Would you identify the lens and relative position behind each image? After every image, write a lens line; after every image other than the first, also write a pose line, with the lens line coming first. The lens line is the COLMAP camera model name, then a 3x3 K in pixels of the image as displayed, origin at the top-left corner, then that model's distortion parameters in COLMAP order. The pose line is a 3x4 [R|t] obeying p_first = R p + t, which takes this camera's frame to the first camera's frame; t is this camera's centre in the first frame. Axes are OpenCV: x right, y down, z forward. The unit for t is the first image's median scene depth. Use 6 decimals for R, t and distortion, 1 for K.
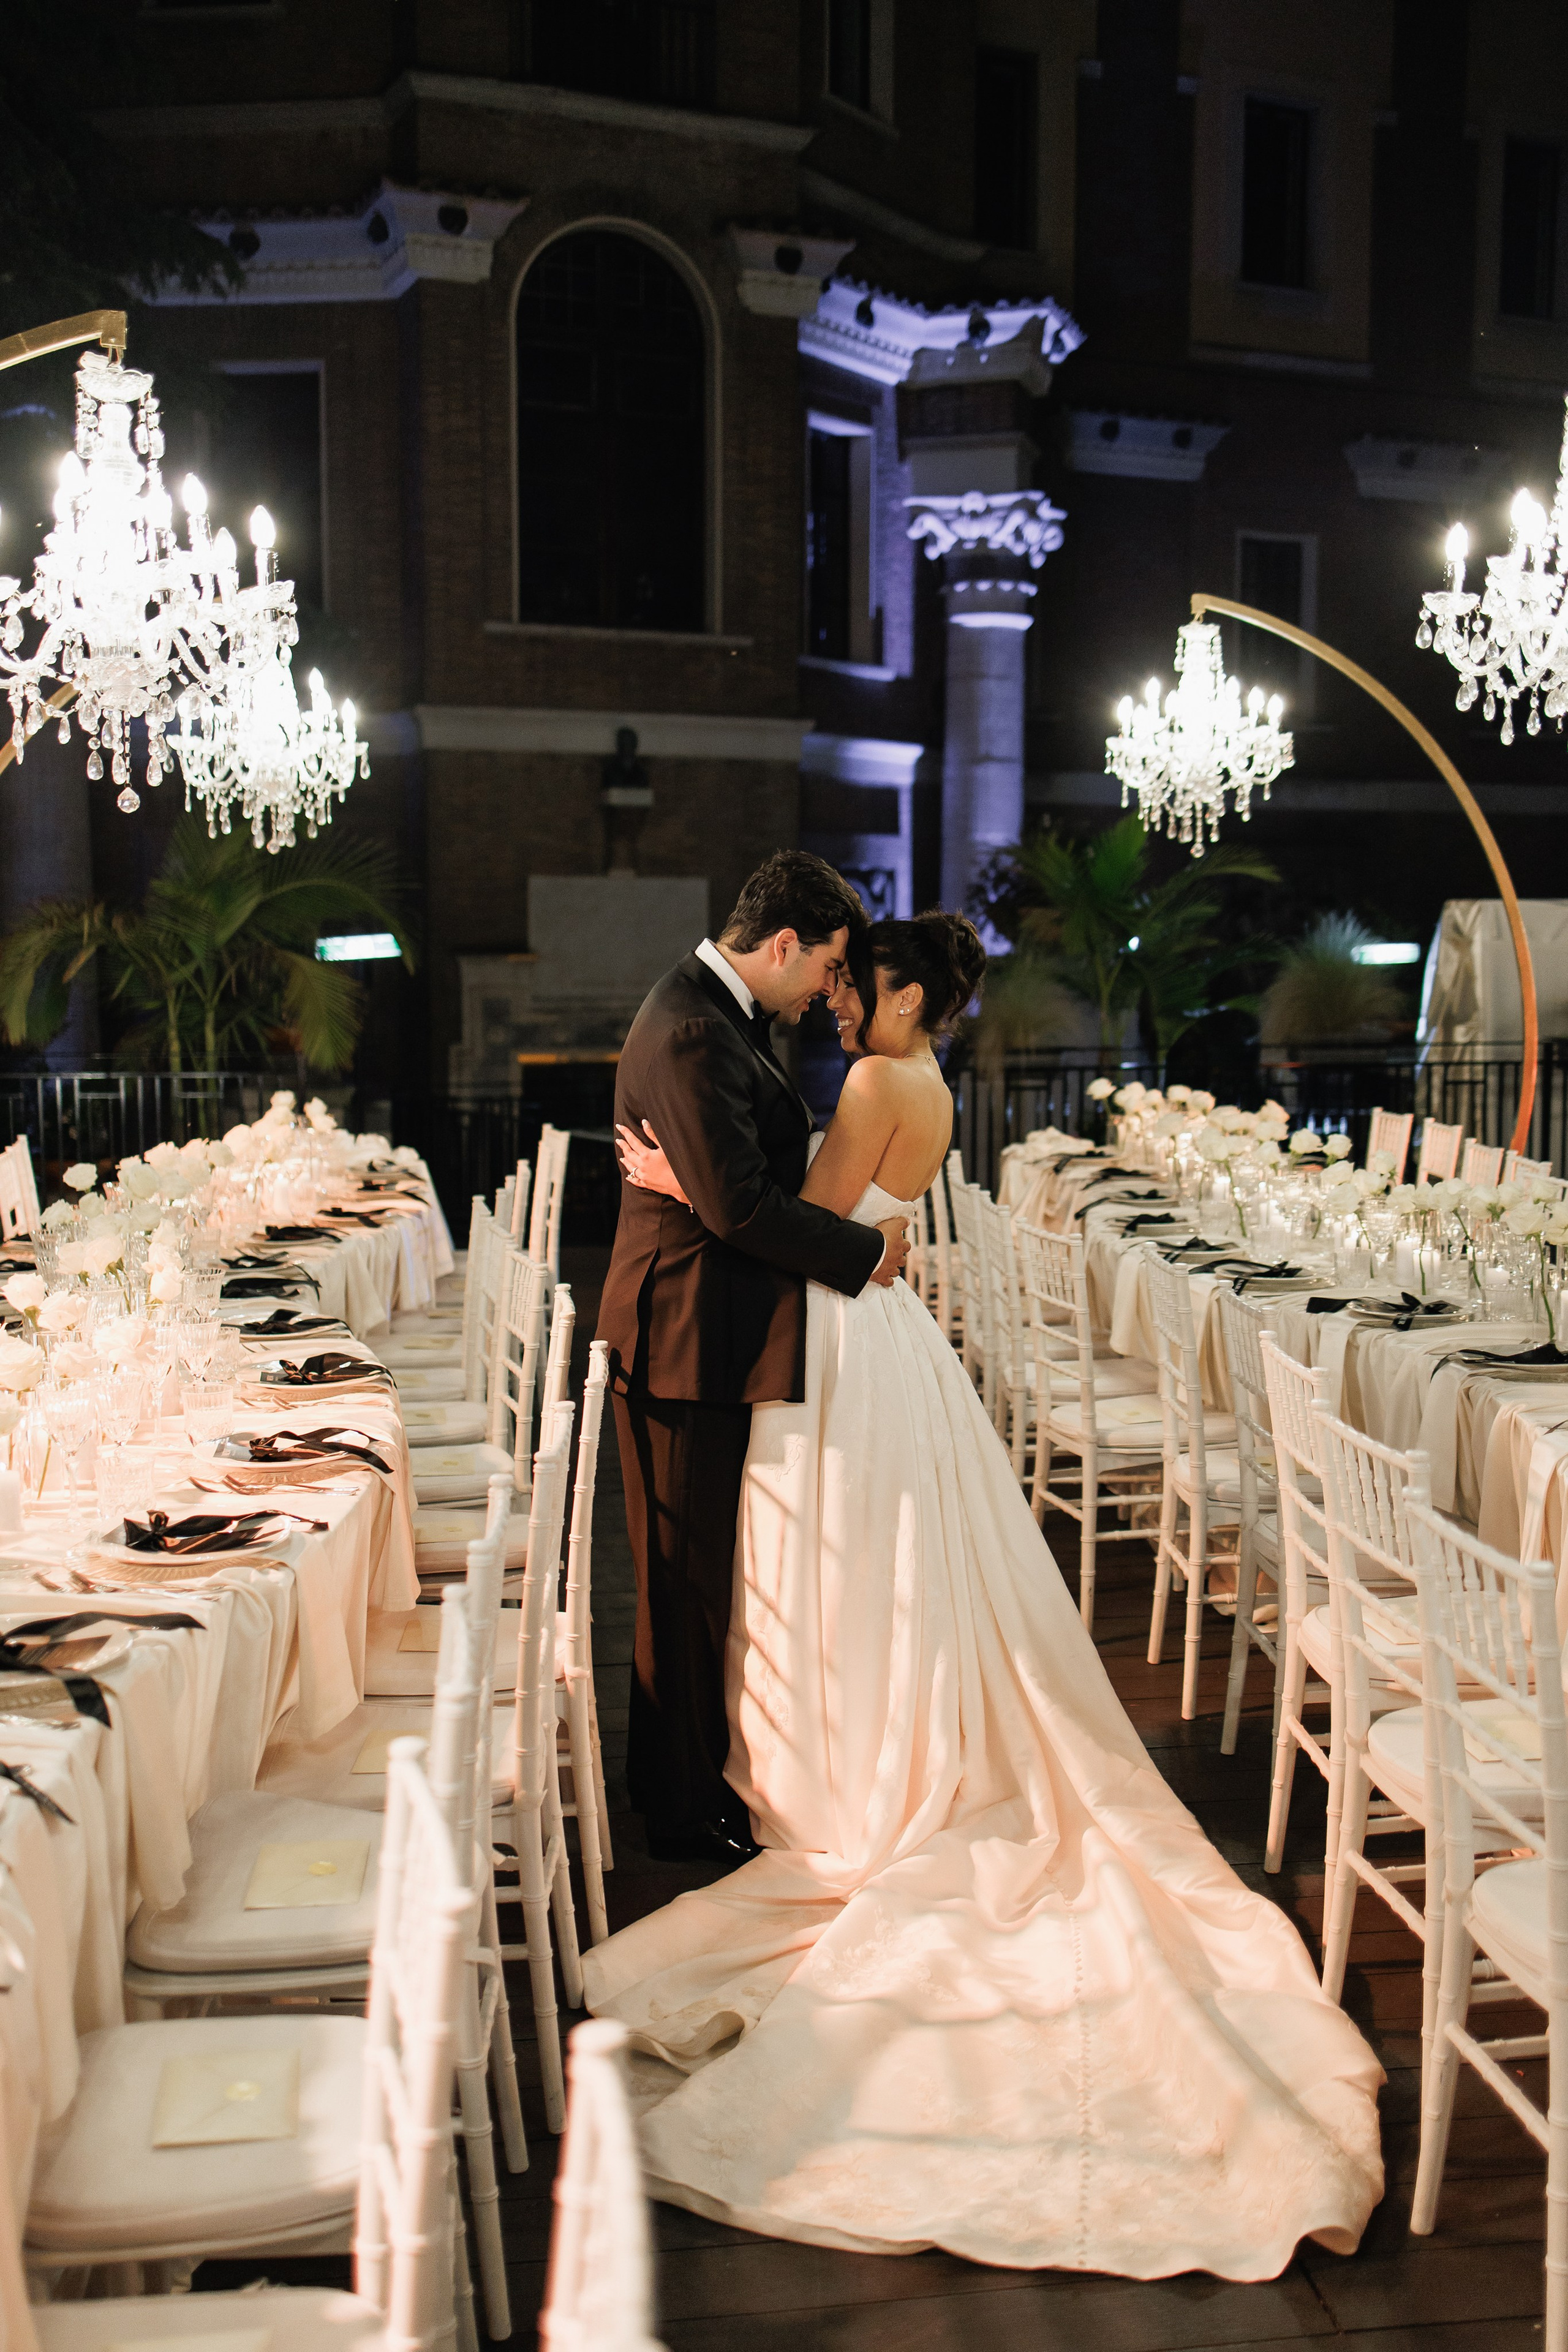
lens RADIAL K [[2398.2, 0, 768.4], [0, 2398.2, 1184.0], [0, 0, 1]] dist [0.018546, 0.001565]
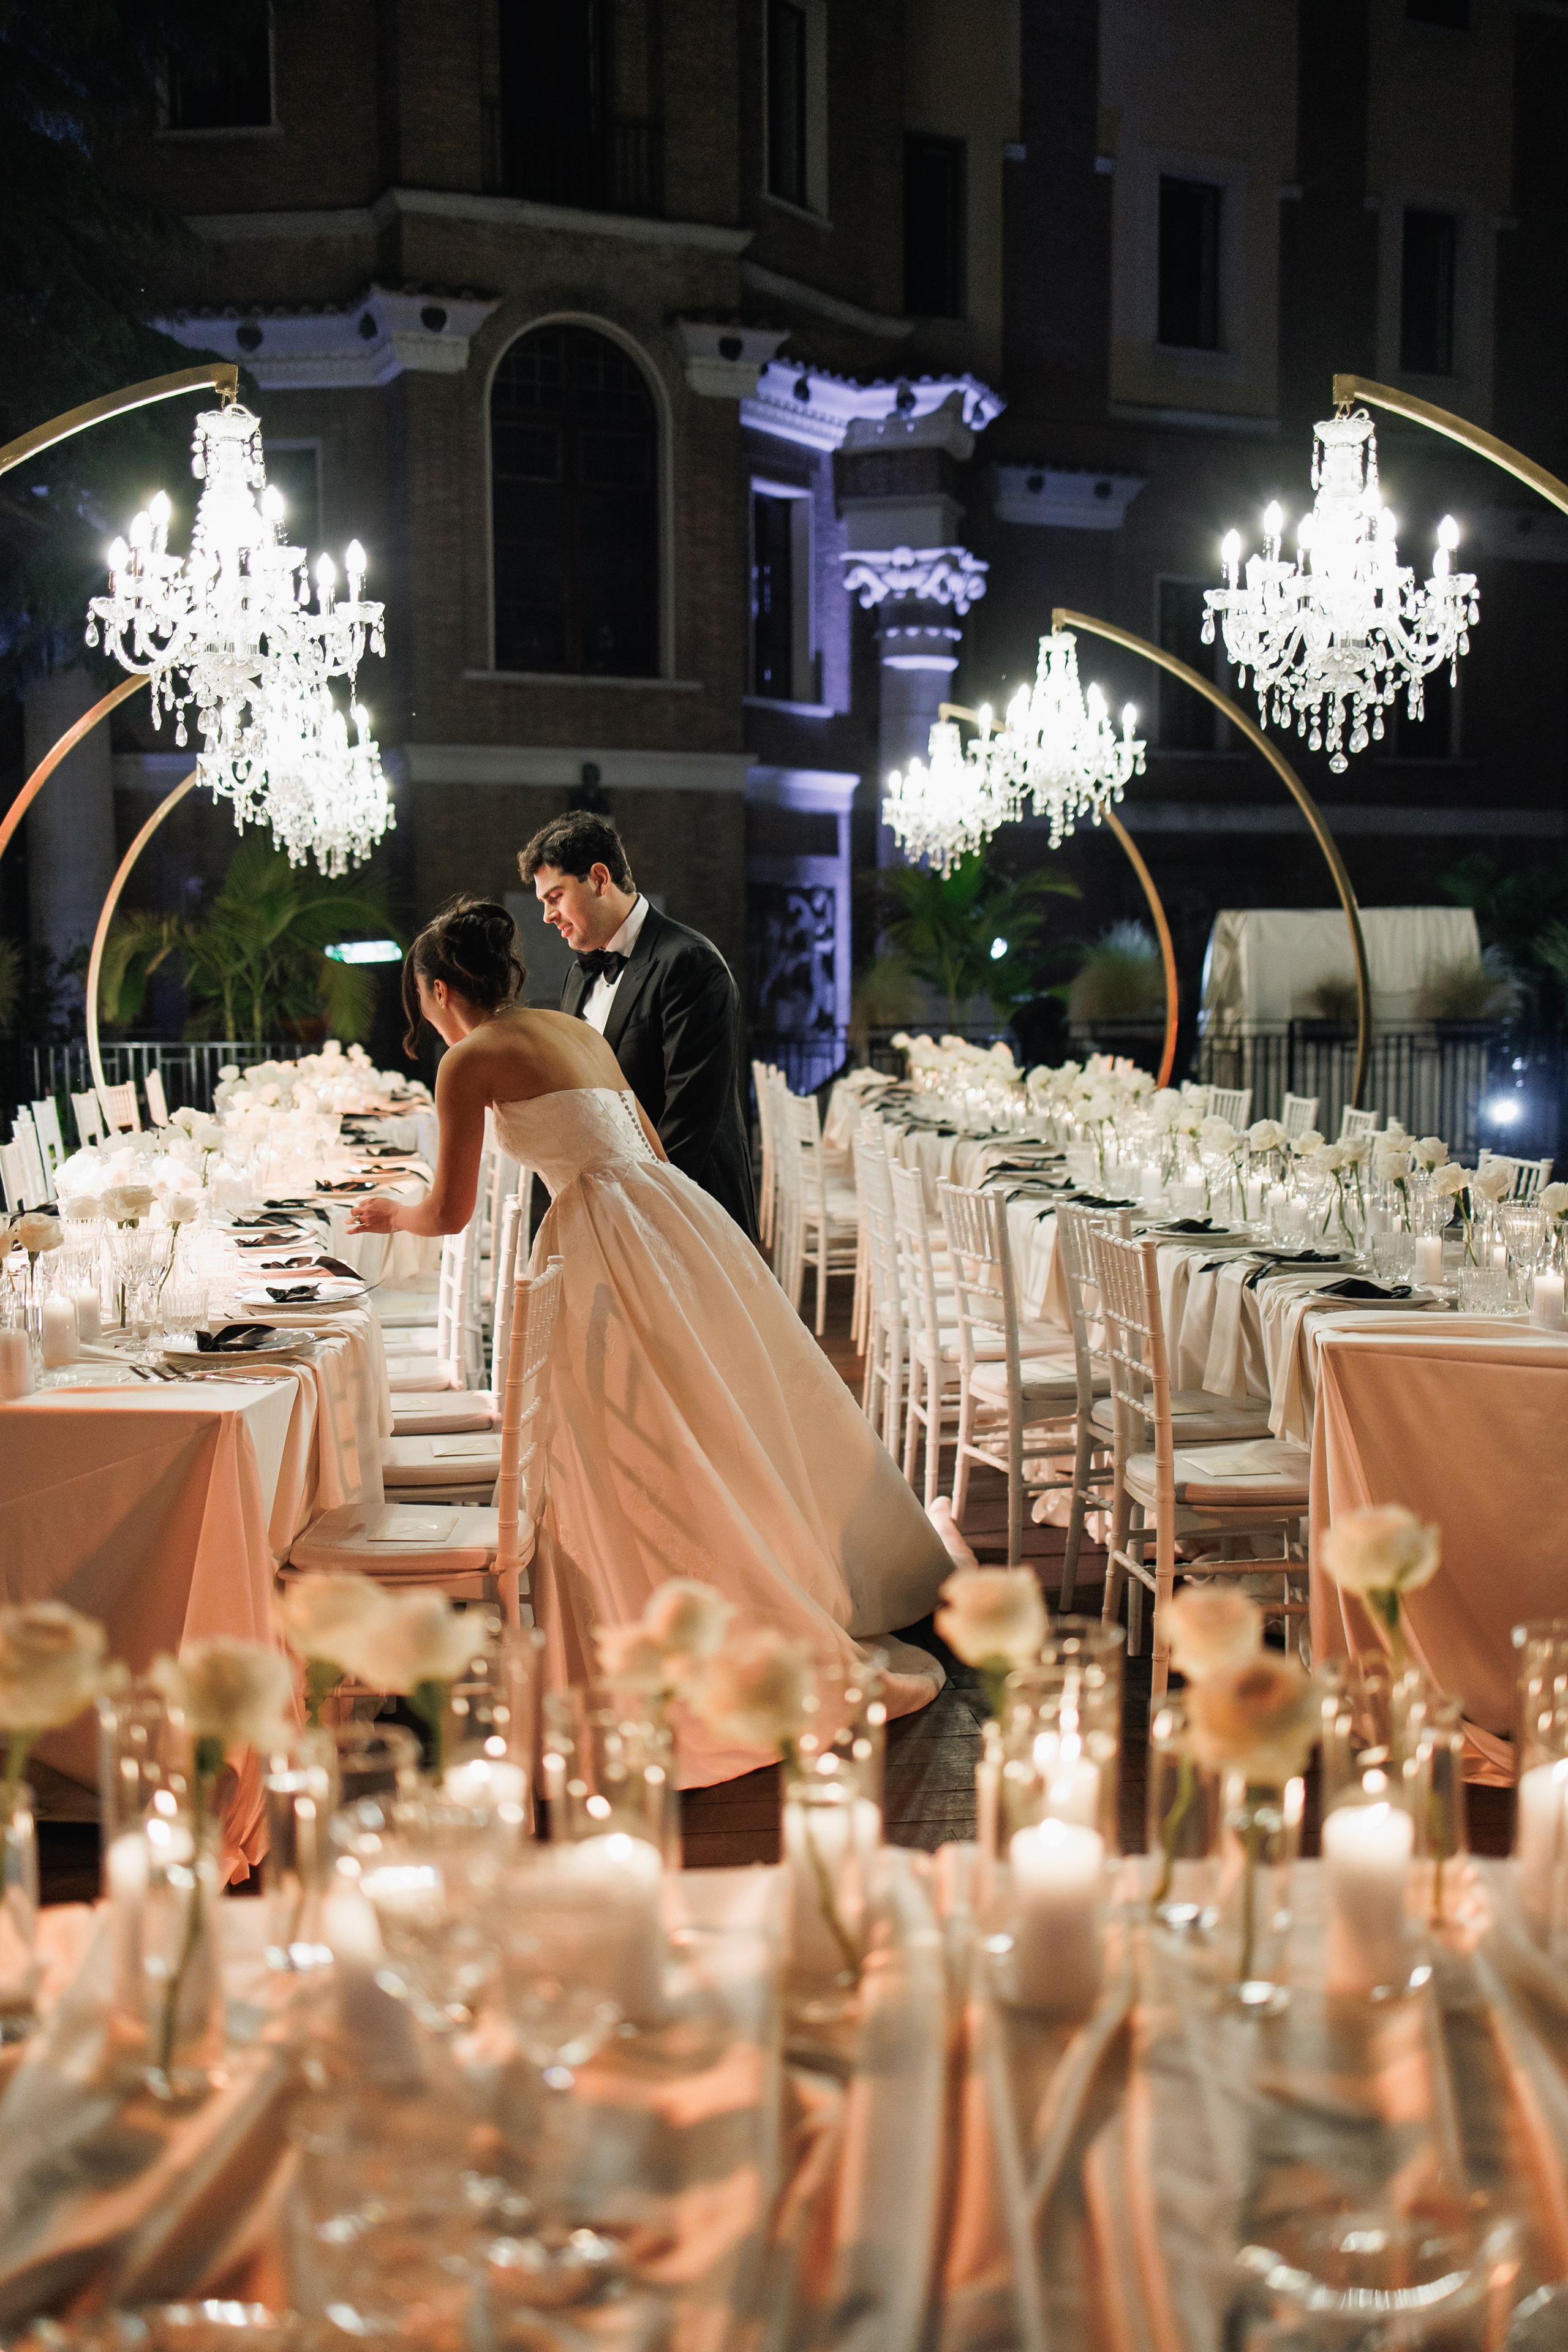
lens RADIAL K [[2421.4, 0, 767.0], [0, 2421.4, 1203.4], [0, 0, 1]] dist [0.048329, 0.004372]
pose [[0.999966, -0.003900, 0.007278, 0.015533], [0.003907, 0.999992, -0.000891, 0.019161], [-0.007274, 0.000919, 0.999973, -0.145579]]
